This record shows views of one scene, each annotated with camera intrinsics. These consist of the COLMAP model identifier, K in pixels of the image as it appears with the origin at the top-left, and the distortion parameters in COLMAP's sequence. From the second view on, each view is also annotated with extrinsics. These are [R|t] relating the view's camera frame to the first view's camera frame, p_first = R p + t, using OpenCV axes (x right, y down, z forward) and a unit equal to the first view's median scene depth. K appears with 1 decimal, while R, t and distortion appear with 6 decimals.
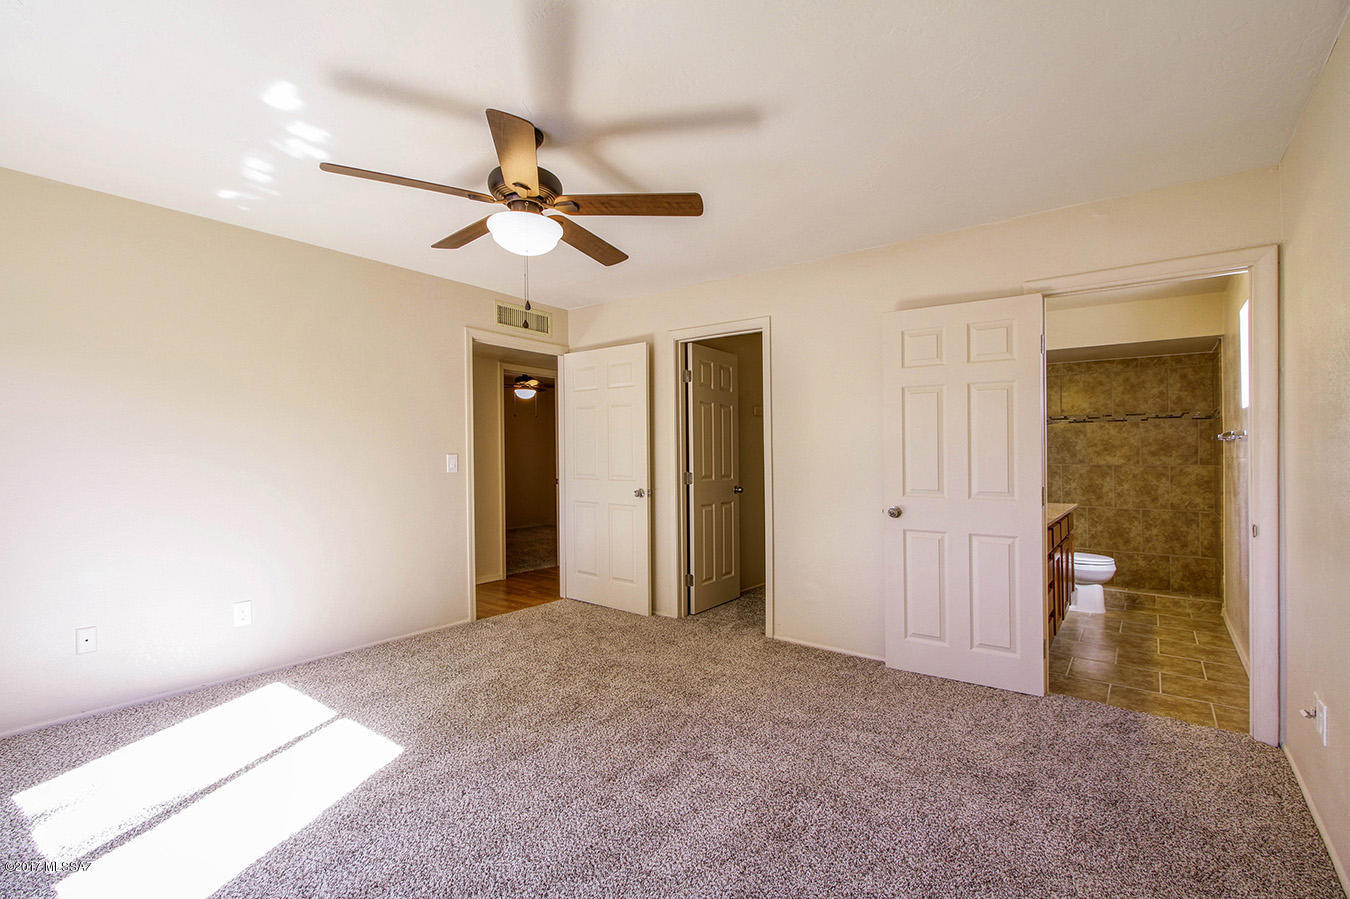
lens RADIAL K [[618.5, 0, 667.8], [0, 618.5, 448.4], [0, 0, 1]] dist [0.013787, -0.007658]
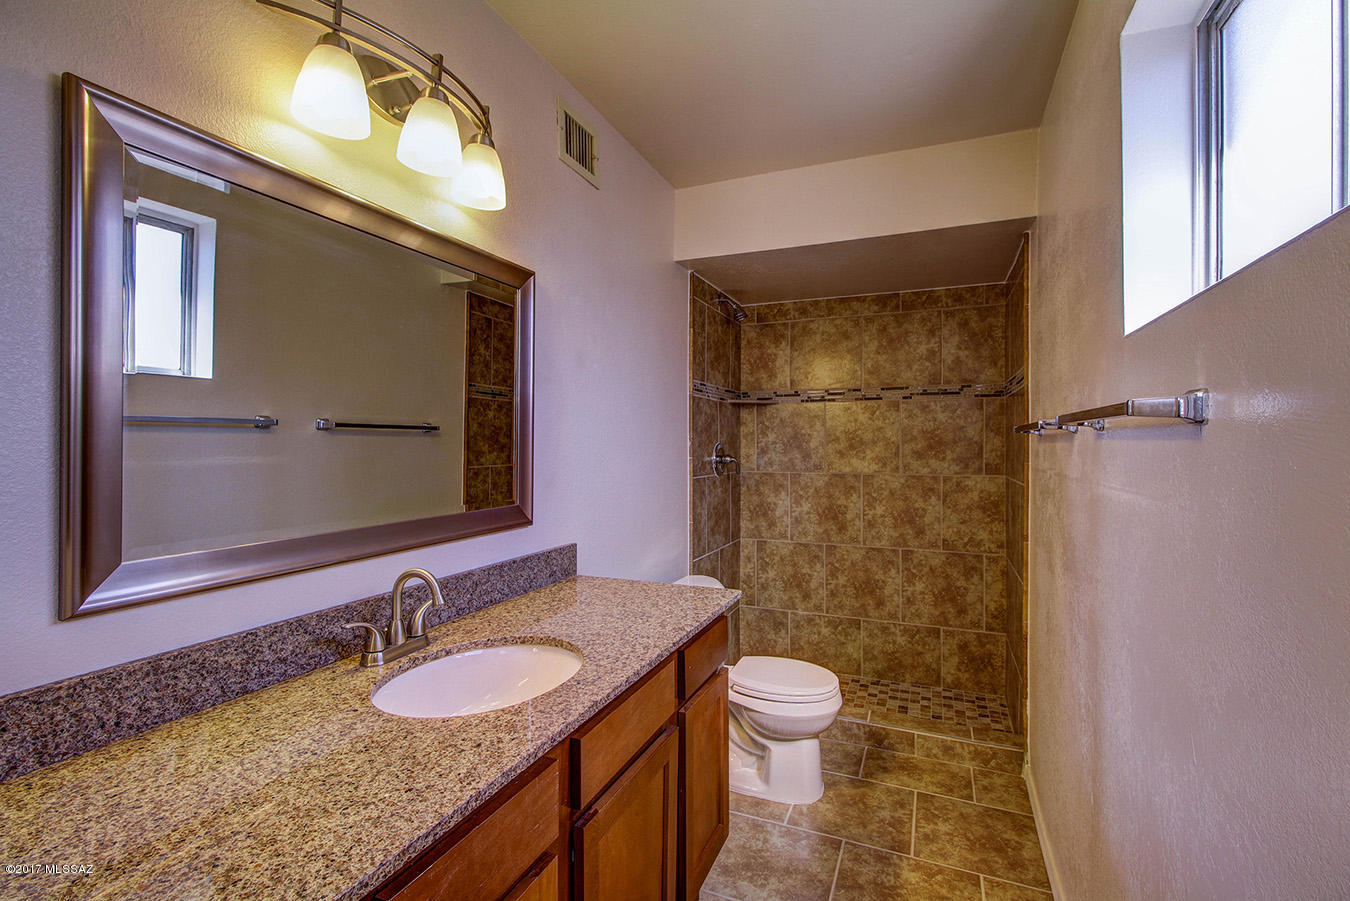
lens RADIAL K [[618.5, 0, 682.6], [0, 618.5, 446.5], [0, 0, 1]] dist [0.013787, -0.007658]
pose [[0.962977, -0.001129, 0.269582, 0.407195], [-0.003792, 0.999836, 0.017736, -0.009178], [-0.269557, -0.018101, 0.962814, 0.495822]]
